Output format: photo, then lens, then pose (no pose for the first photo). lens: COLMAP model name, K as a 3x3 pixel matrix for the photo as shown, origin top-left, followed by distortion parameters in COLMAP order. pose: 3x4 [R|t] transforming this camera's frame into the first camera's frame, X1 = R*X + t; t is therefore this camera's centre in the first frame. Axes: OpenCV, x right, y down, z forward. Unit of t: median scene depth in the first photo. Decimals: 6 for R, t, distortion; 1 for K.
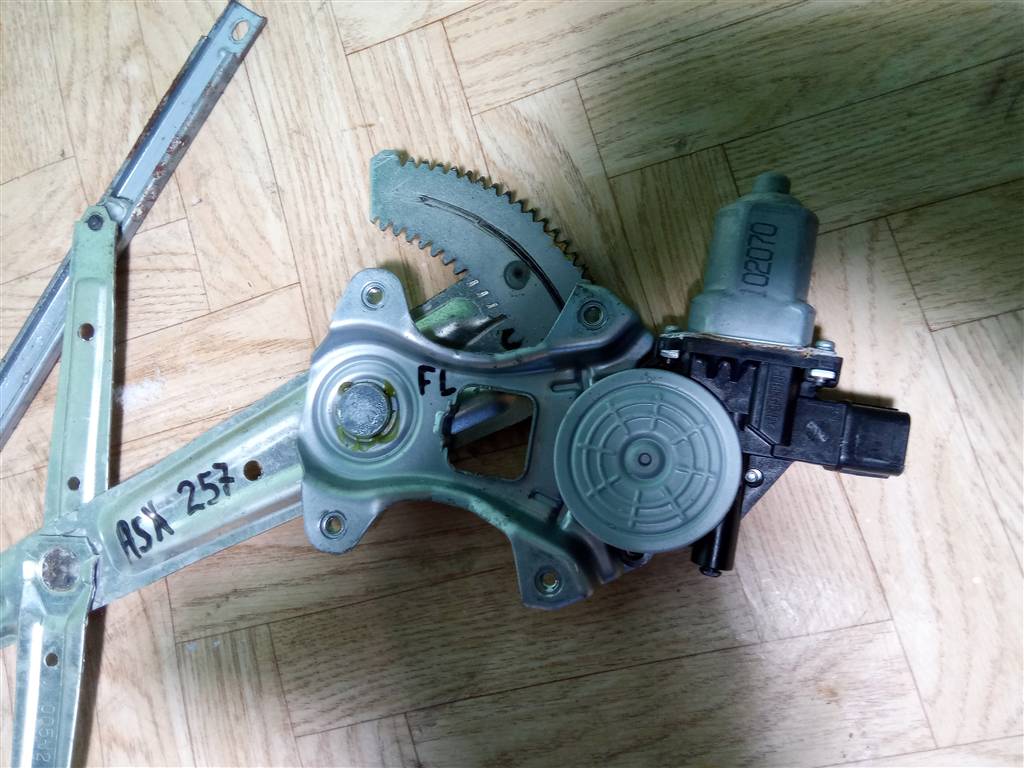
lens RADIAL K [[751.3, 0, 518.4], [0, 751.3, 387.1], [0, 0, 1]] dist [0.055891, -0.076125]
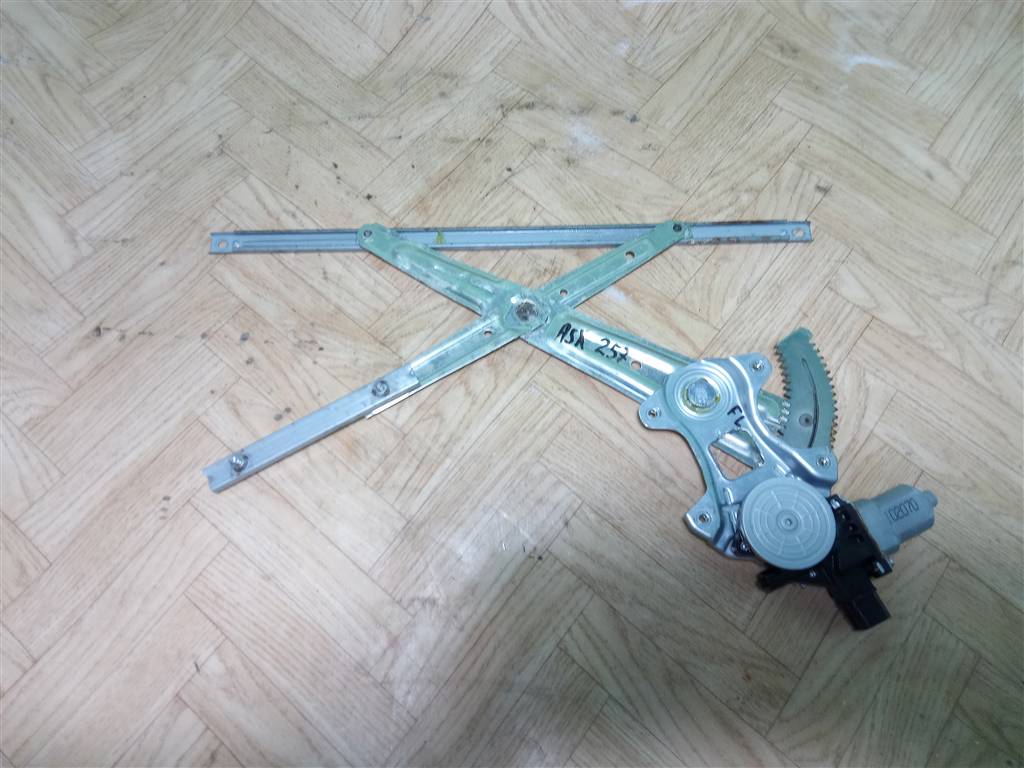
lens RADIAL K [[751.3, 0, 517.1], [0, 751.3, 399.4], [0, 0, 1]] dist [0.055891, -0.076125]
pose [[0.564269, 0.816856, -0.119779, -0.205971], [-0.824478, 0.550016, -0.133109, 0.612492], [-0.042851, 0.173865, 0.983837, -0.784939]]
